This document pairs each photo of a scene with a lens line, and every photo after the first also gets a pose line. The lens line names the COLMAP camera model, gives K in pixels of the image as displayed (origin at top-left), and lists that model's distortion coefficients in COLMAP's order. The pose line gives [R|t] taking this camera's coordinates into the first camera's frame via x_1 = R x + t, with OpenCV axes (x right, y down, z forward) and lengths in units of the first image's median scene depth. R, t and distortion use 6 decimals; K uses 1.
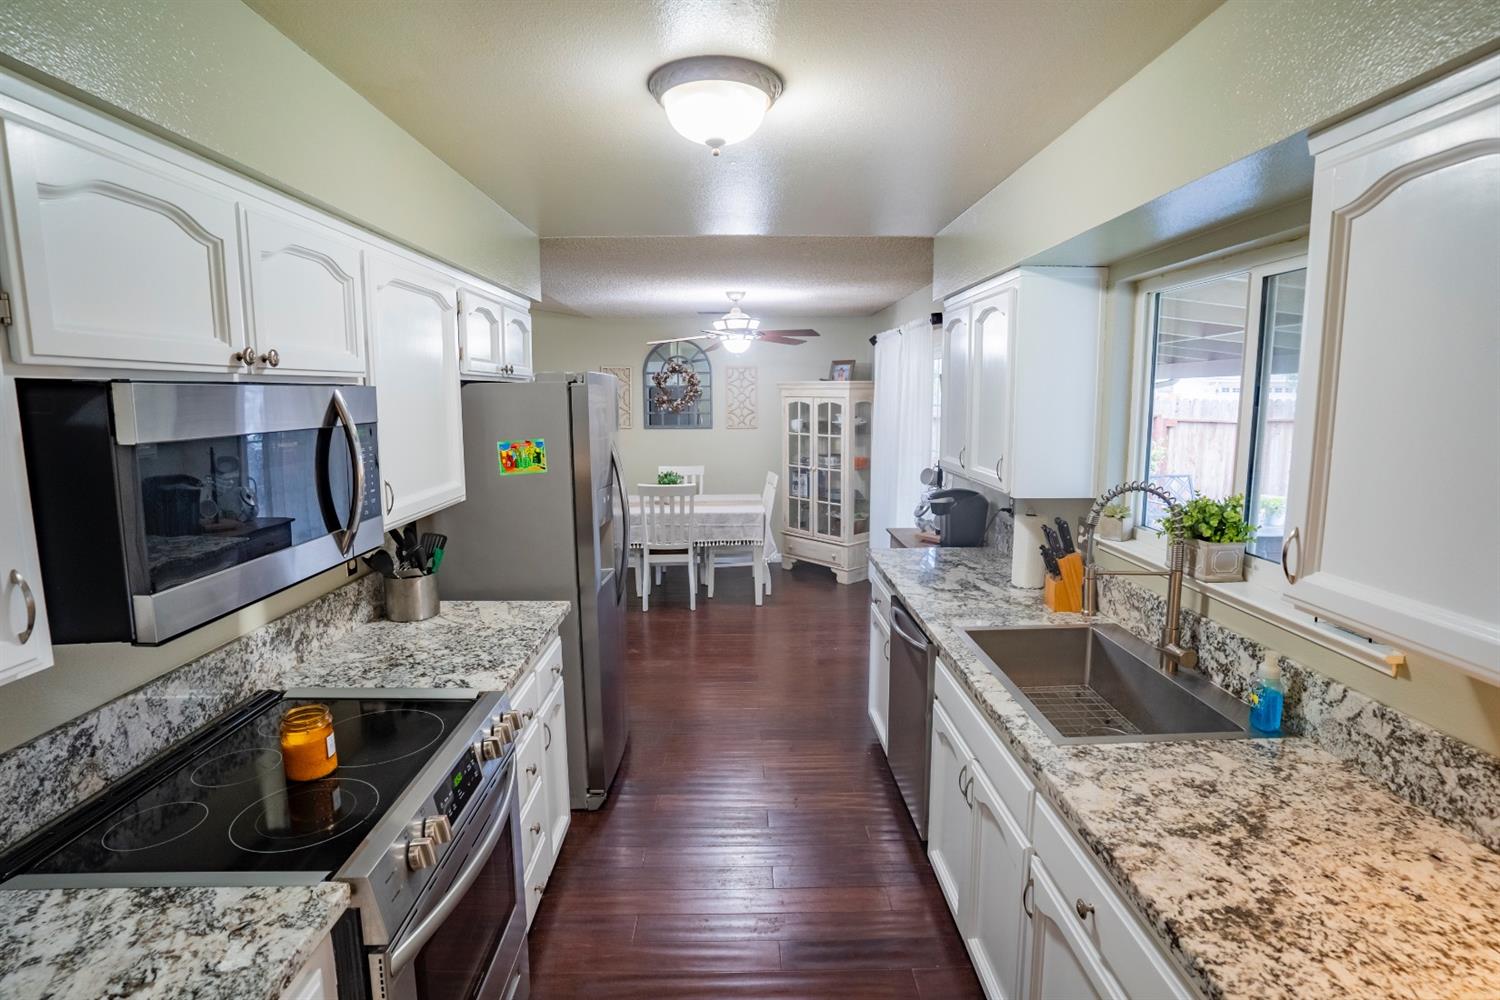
lens RADIAL K [[741.7, 0, 755.5], [0, 741.7, 475.2], [0, 0, 1]] dist [-0.007531, 0.002180]
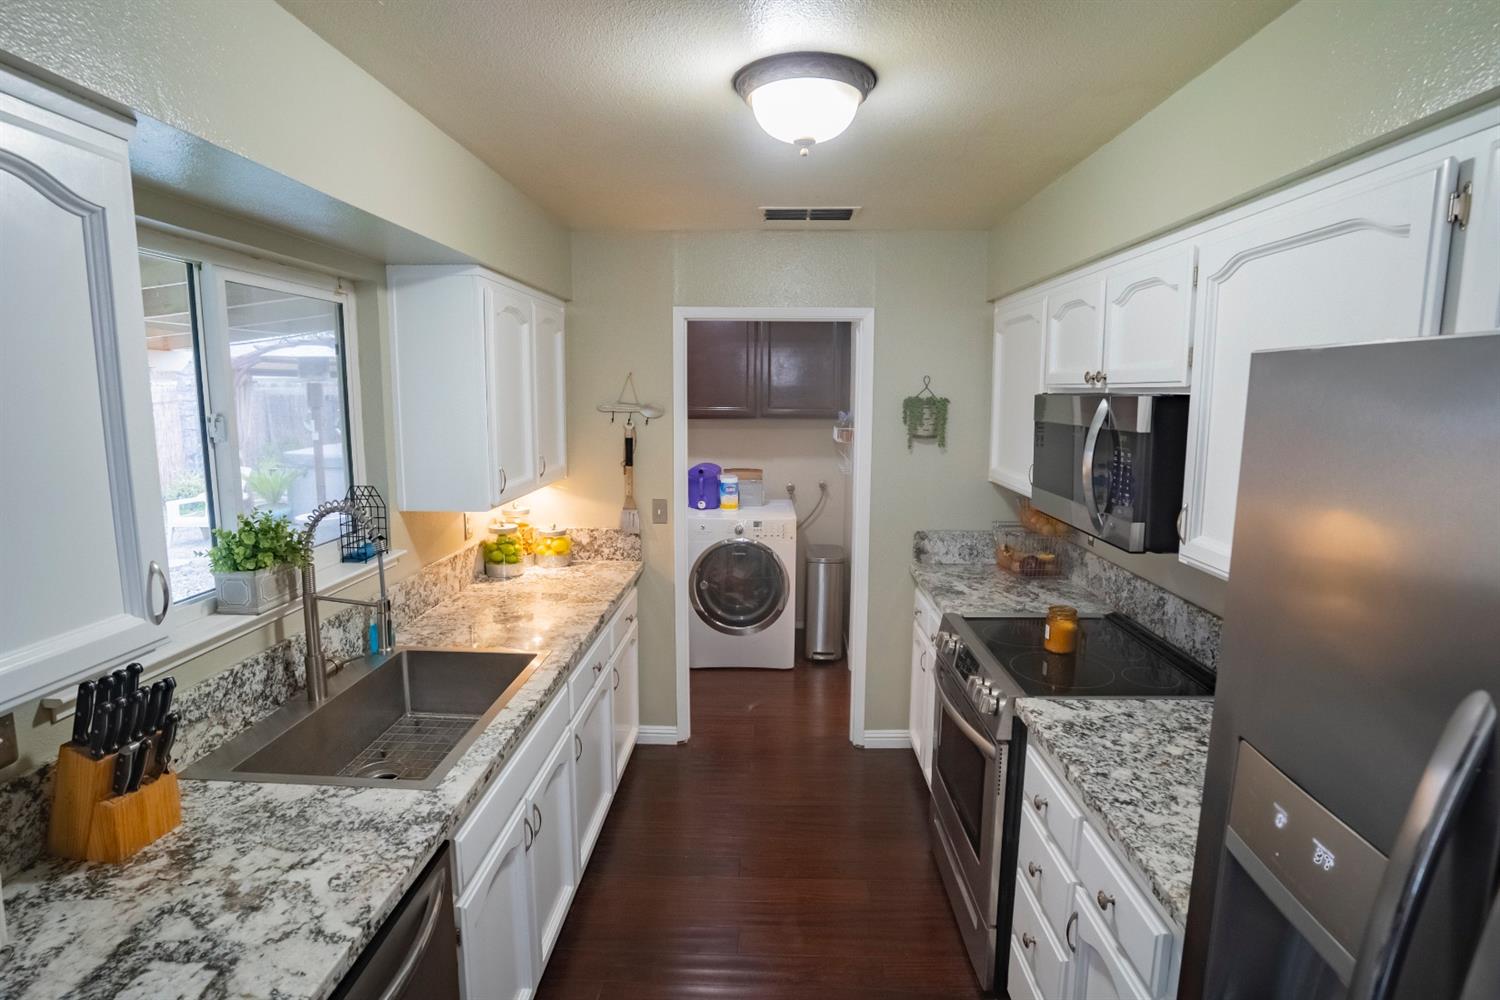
lens RADIAL K [[741.7, 0, 749.9], [0, 741.7, 489.9], [0, 0, 1]] dist [-0.007531, 0.002180]
pose [[-0.998329, -0.008353, 0.057187, -0.042545], [0.005954, 0.969369, 0.245535, -0.254891], [-0.057486, 0.245465, -0.967699, 2.107001]]
